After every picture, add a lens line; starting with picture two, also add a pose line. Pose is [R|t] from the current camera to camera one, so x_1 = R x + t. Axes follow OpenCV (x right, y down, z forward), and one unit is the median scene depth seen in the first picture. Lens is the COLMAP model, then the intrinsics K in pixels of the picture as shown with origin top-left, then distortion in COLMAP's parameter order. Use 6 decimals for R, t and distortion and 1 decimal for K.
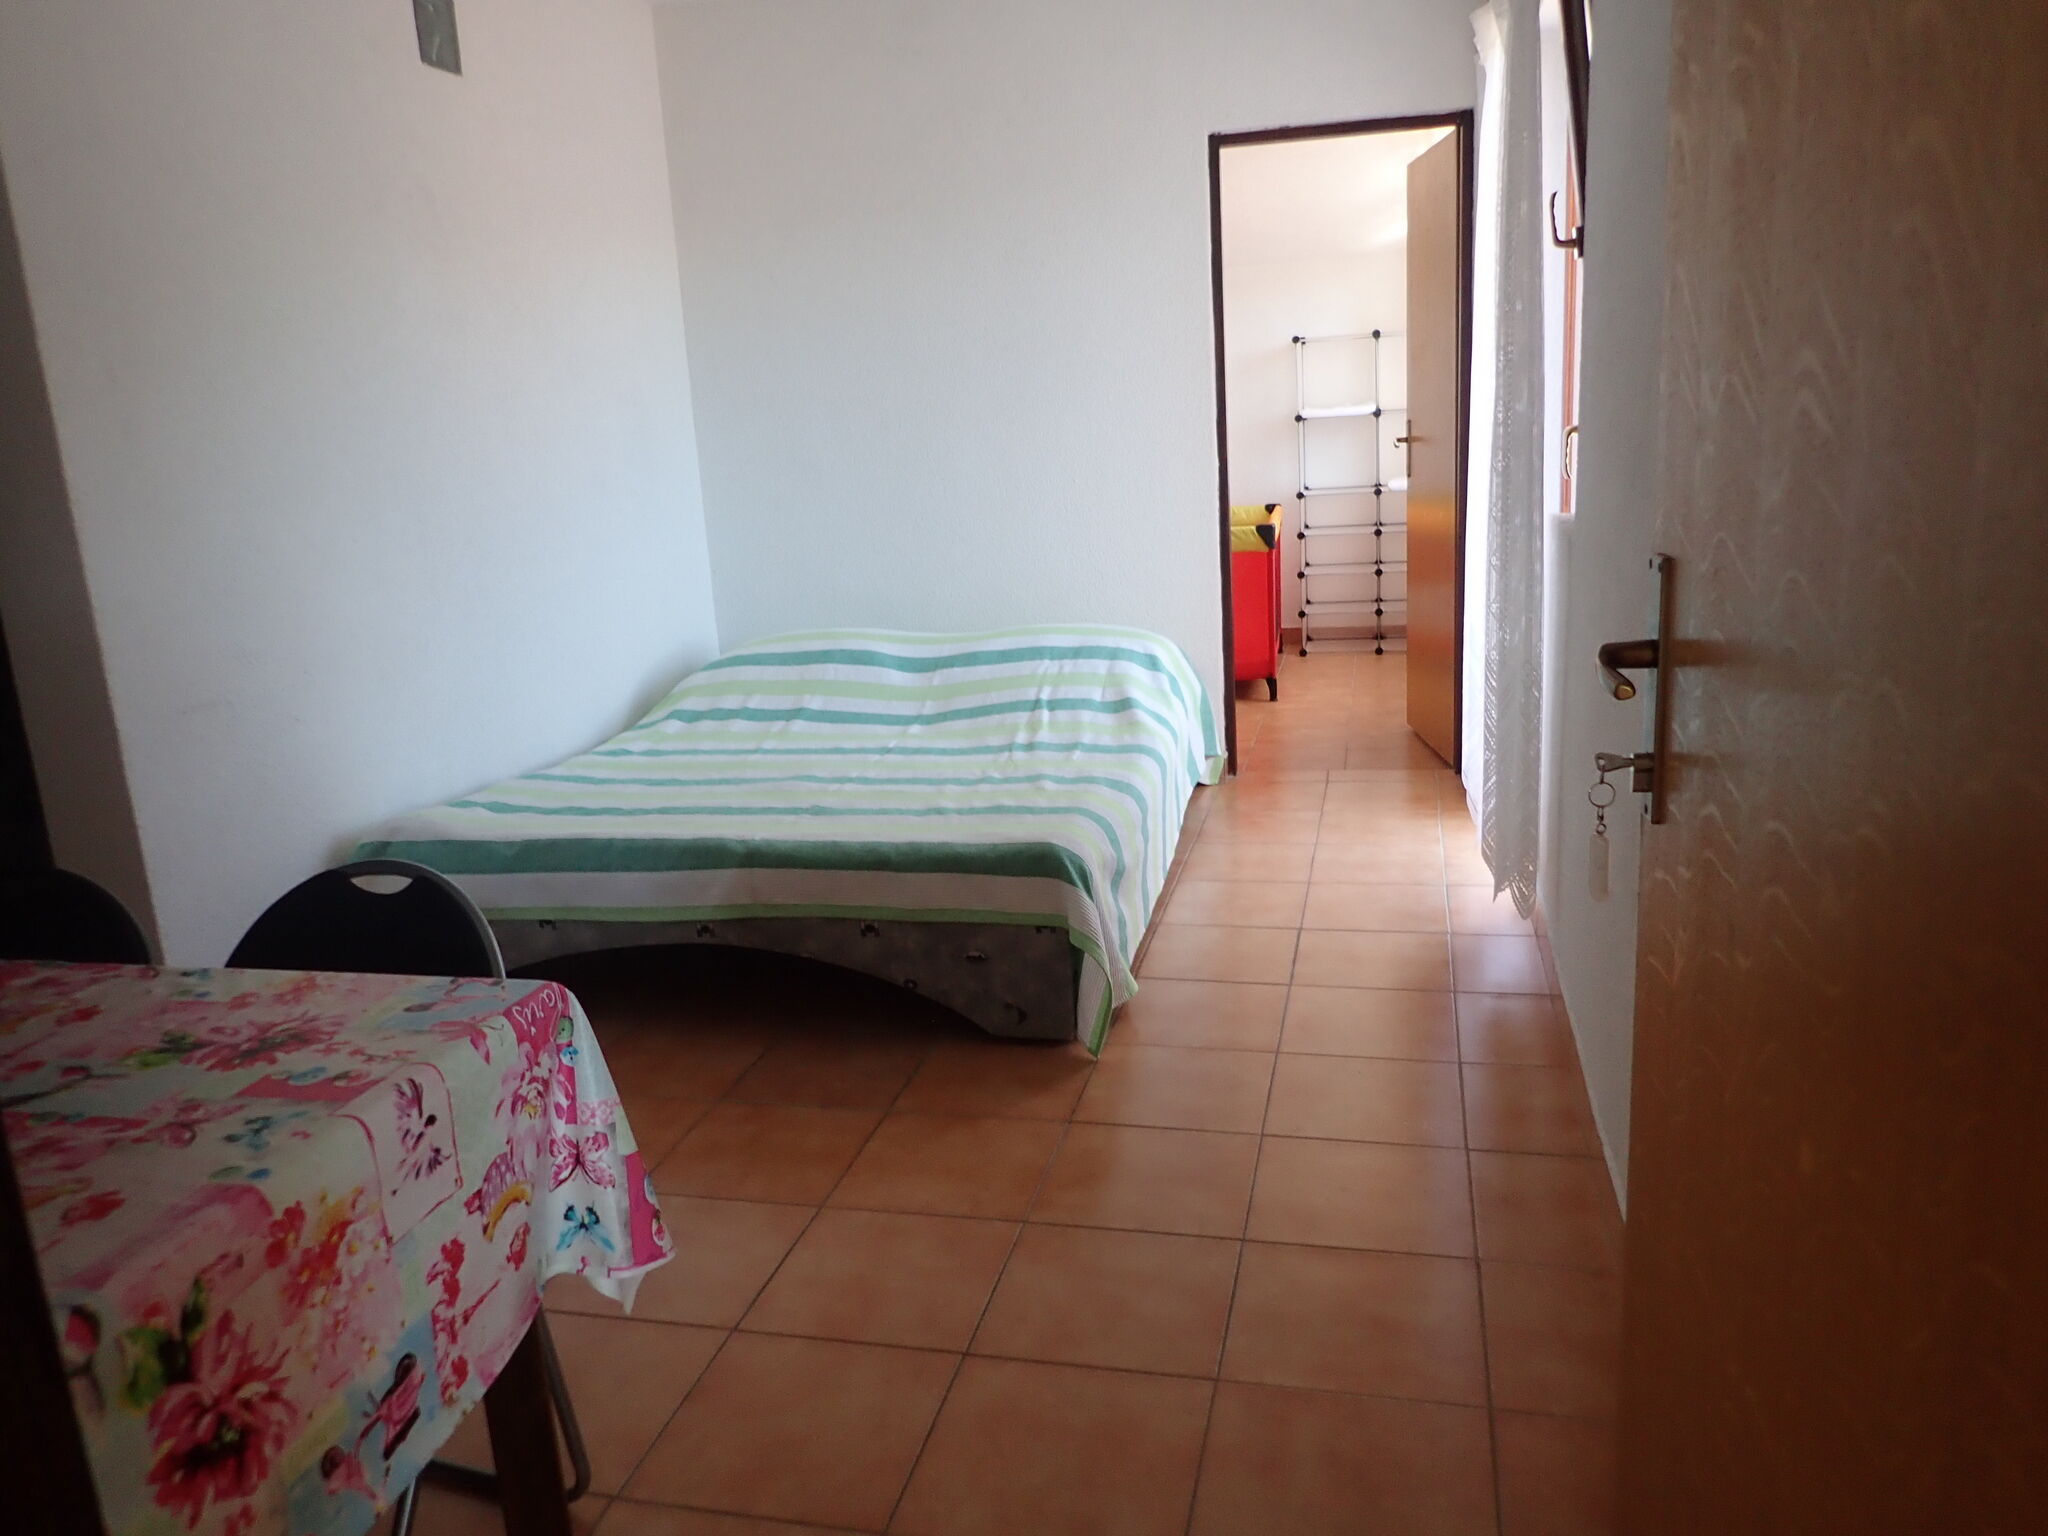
lens RADIAL K [[1493.8, 0, 1024.0], [0, 1493.8, 768.0], [0, 0, 1]] dist [-0.014280, -0.003614]
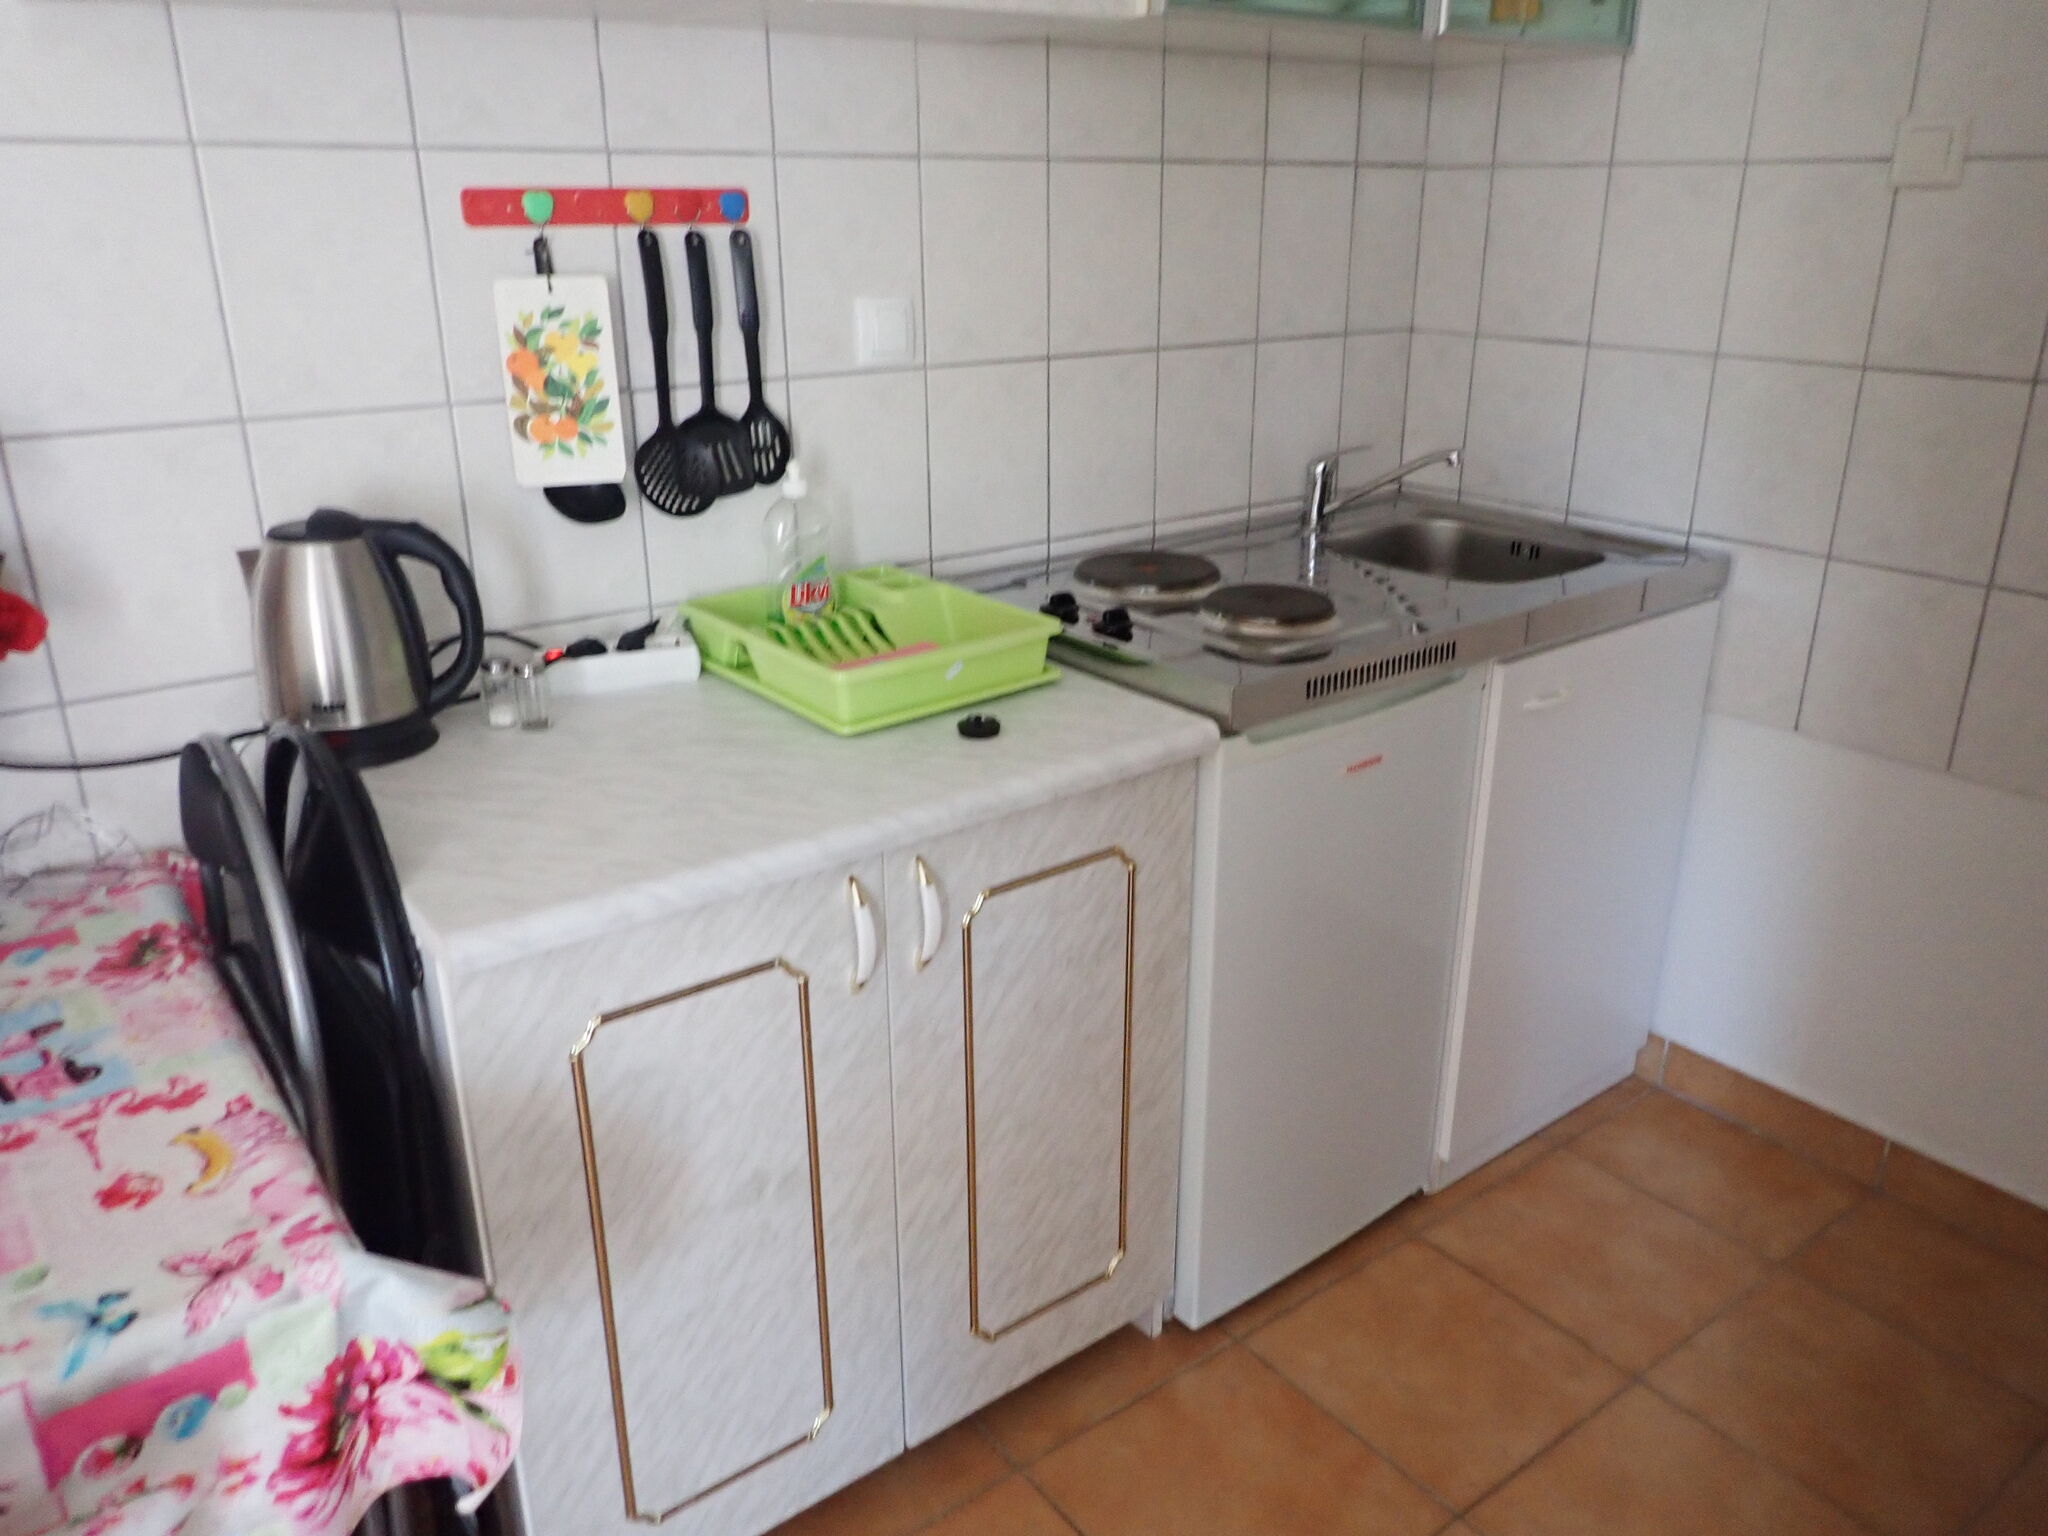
lens RADIAL K [[1493.8, 0, 1024.0], [0, 1493.8, 768.0], [0, 0, 1]] dist [-0.014280, -0.003614]
pose [[-0.620172, 0.331288, -0.711080, -0.145924], [-0.153663, 0.837589, 0.524245, -0.391755], [0.769269, 0.434389, -0.468542, 1.358744]]
